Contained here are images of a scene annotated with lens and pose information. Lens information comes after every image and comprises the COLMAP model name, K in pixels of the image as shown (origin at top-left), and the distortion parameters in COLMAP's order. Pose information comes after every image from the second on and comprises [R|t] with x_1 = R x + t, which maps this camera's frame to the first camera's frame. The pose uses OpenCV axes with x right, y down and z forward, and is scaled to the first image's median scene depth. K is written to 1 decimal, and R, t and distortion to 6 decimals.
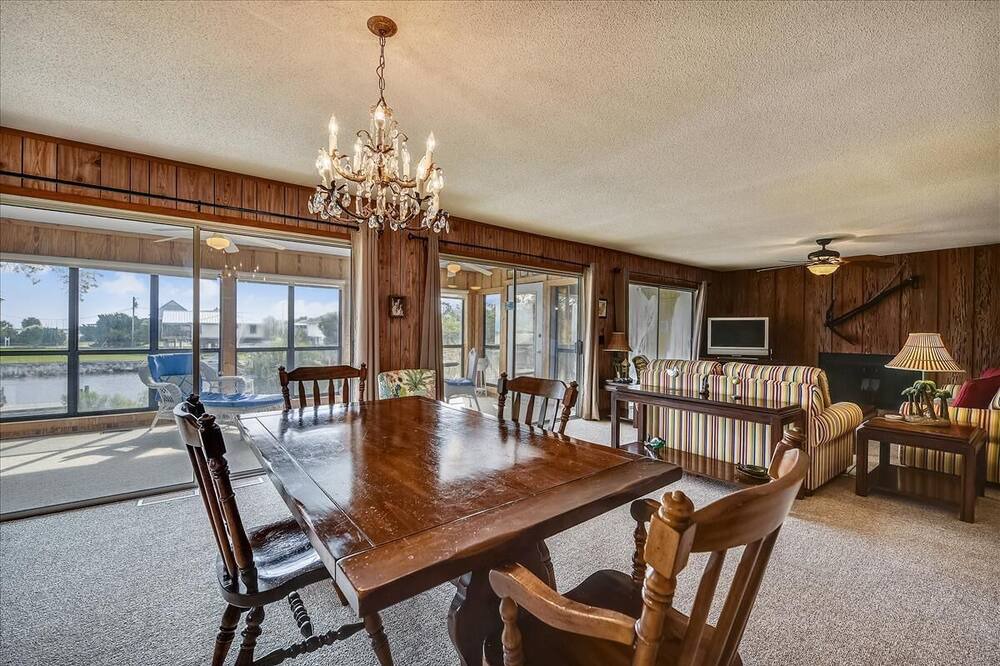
lens RADIAL K [[414.9, 0, 500.4], [0, 414.9, 336.3], [0, 0, 1]] dist [-0.009409, -0.001406]
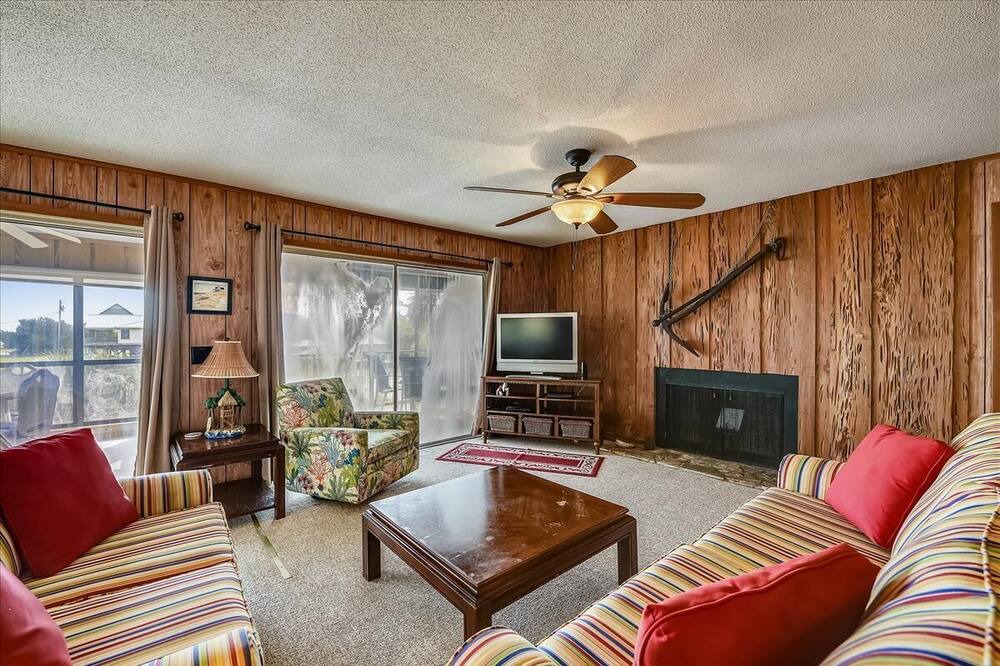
lens RADIAL K [[414.9, 0, 498.6], [0, 414.9, 334.2], [0, 0, 1]] dist [-0.009409, -0.001406]
pose [[0.998487, -0.008028, 0.054399, 0.523324], [0.008670, 0.999895, -0.011593, -0.006621], [-0.054300, 0.012047, 0.998452, 0.397610]]
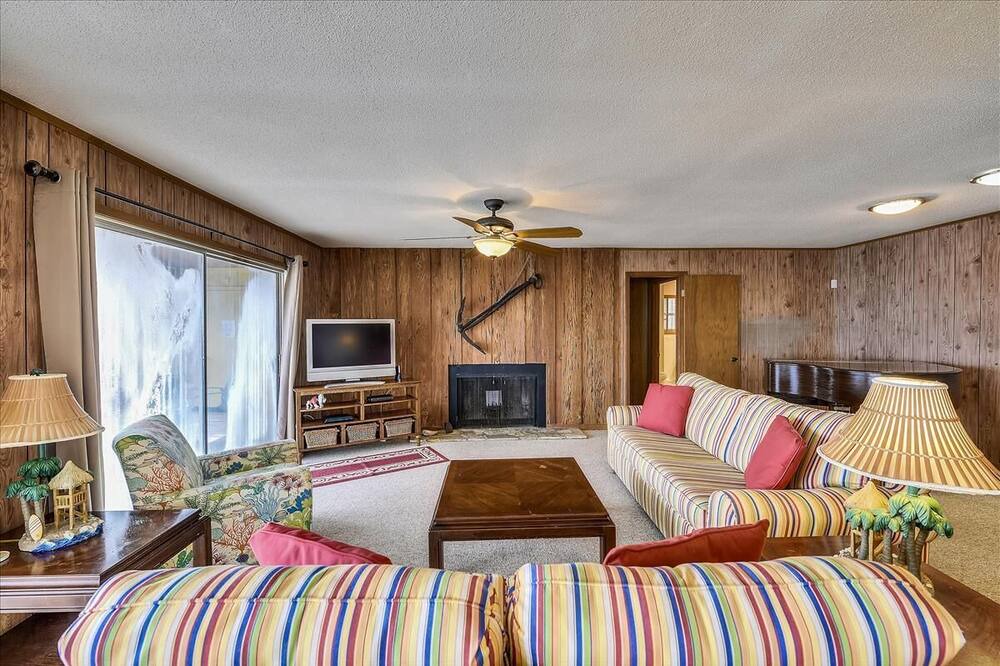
lens RADIAL K [[414.9, 0, 504.2], [0, 414.9, 331.0], [0, 0, 1]] dist [-0.009409, -0.001406]
pose [[0.575432, -0.020364, 0.817596, 0.207486], [0.024497, 0.999671, 0.007658, -0.029138], [-0.817482, 0.015622, 0.575742, 0.489086]]
